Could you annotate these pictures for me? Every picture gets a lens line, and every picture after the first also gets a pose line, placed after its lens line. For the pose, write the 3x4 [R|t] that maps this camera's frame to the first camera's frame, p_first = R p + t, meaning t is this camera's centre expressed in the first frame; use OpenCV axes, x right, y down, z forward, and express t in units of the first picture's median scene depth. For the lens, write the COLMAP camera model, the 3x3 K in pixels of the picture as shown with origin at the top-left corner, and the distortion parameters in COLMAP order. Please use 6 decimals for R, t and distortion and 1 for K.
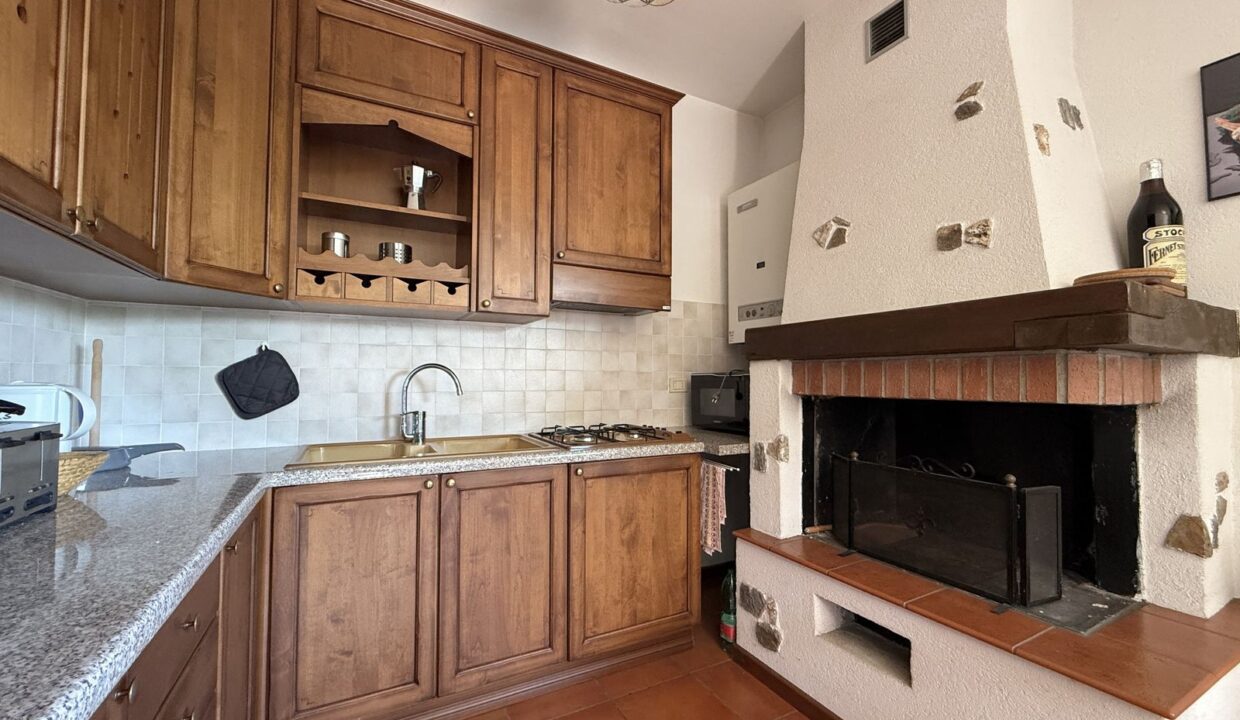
lens RADIAL K [[496.6, 0, 617.3], [0, 496.6, 364.1], [0, 0, 1]] dist [-0.002189, 0.001411]
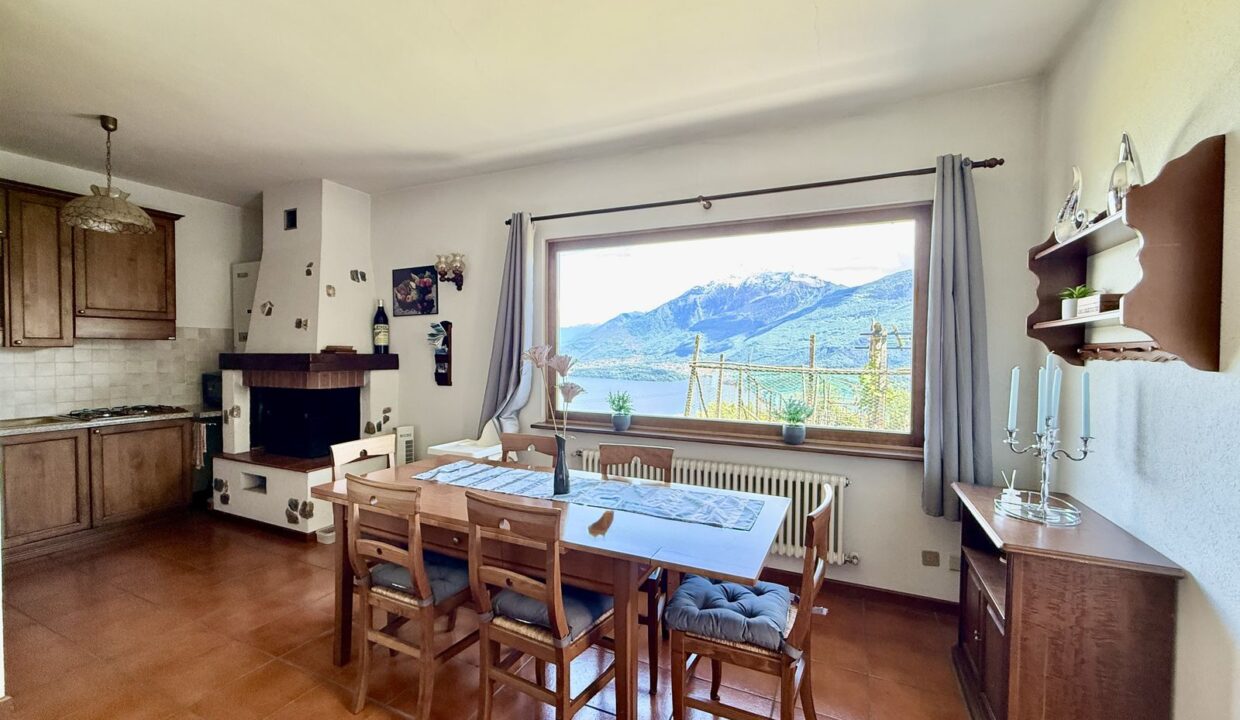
lens RADIAL K [[496.6, 0, 619.3], [0, 496.6, 361.1], [0, 0, 1]] dist [-0.002189, 0.001411]
pose [[0.795471, -0.015550, 0.605792, 0.339594], [-0.018284, 0.998600, 0.049642, -0.172049], [-0.605715, -0.050565, 0.794073, -1.586187]]
